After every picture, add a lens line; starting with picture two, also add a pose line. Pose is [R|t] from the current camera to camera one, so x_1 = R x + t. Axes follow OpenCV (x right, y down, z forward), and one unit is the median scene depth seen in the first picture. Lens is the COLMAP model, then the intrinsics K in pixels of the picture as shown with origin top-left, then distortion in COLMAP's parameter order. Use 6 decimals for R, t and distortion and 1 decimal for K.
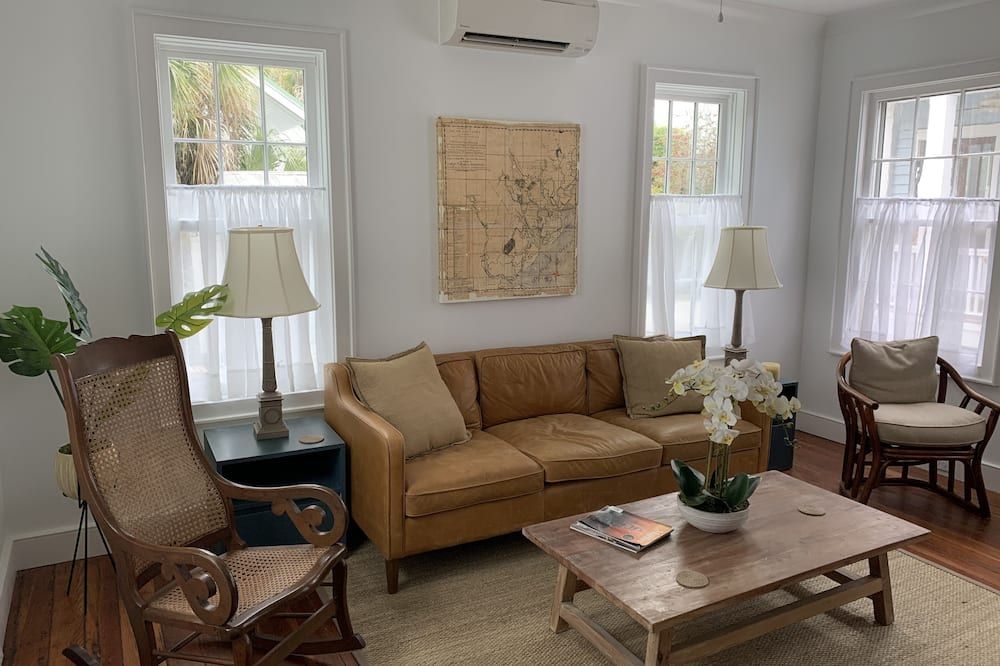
lens RADIAL K [[762.2, 0, 498.7], [0, 762.2, 329.1], [0, 0, 1]] dist [0.010410, -0.001430]
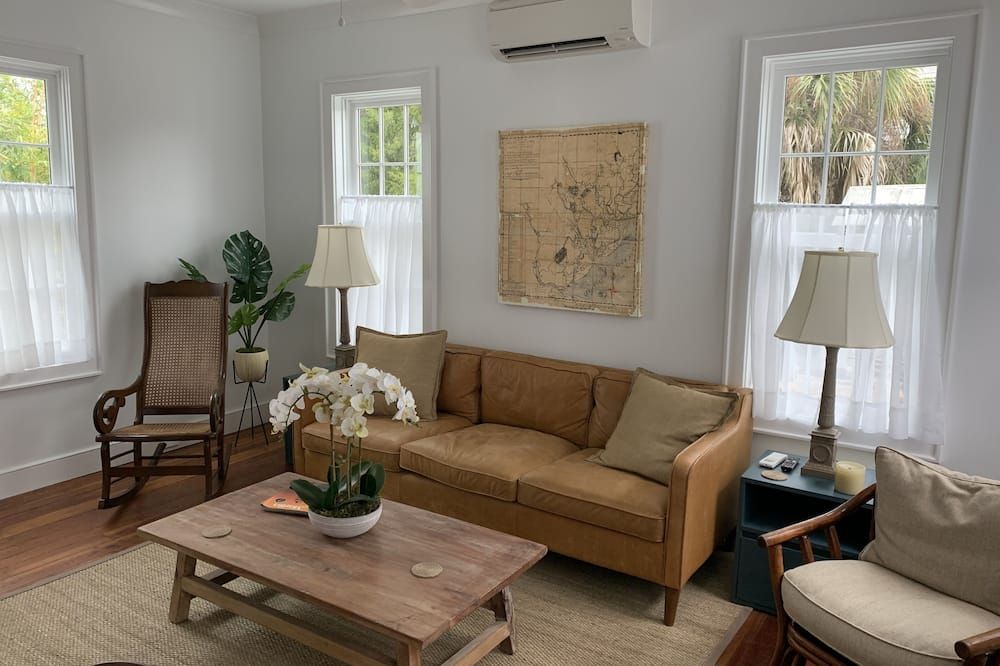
lens RADIAL K [[762.2, 0, 498.0], [0, 762.2, 331.0], [0, 0, 1]] dist [0.010410, -0.001430]
pose [[0.459940, 0.138332, -0.877109, 0.846499], [-0.169175, 0.983348, 0.066375, -0.064280], [0.871685, 0.117856, 0.475683, 0.476506]]
